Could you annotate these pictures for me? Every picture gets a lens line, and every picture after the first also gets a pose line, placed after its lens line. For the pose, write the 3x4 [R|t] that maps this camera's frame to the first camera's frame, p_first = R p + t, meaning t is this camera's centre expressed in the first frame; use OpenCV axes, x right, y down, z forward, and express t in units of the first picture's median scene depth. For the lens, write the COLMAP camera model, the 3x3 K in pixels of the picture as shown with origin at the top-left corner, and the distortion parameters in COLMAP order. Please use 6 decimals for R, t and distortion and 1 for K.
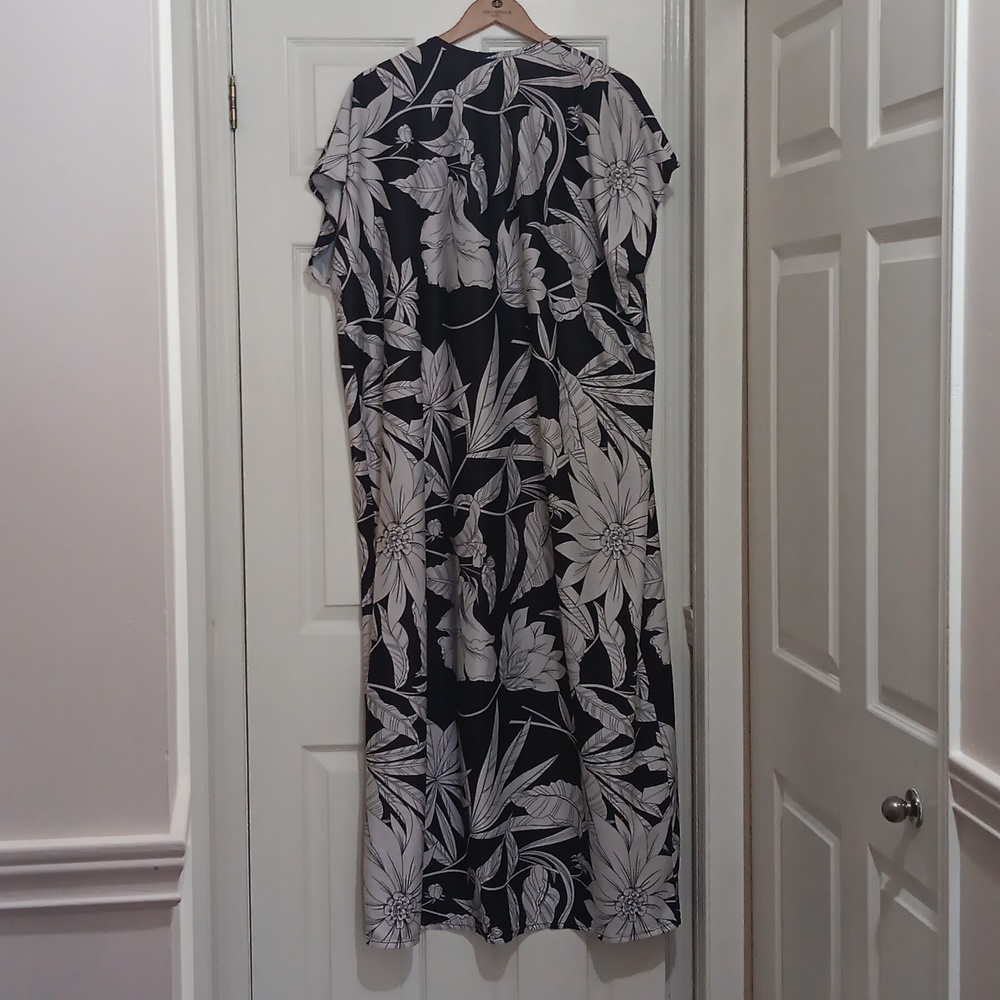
lens RADIAL K [[1680.0, 0, 501.3], [0, 1680.0, 477.9], [0, 0, 1]] dist [0.179287, -0.629403]
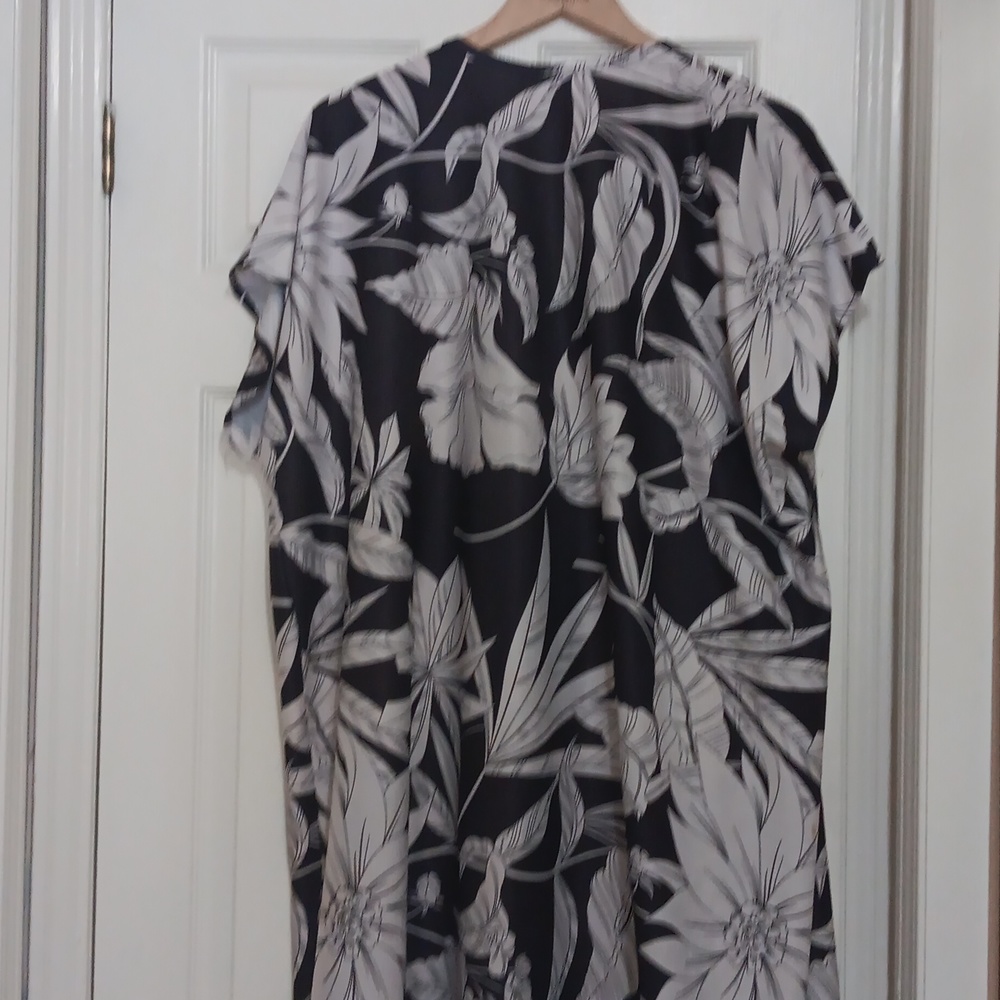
lens RADIAL K [[1680.0, 0, 501.3], [0, 1680.0, 477.9], [0, 0, 1]] dist [0.179287, -0.629403]
pose [[0.994350, 0.026769, -0.102721, 0.039631], [-0.034186, 0.996881, -0.071132, -0.069489], [0.100496, 0.074241, 0.992164, 0.436928]]
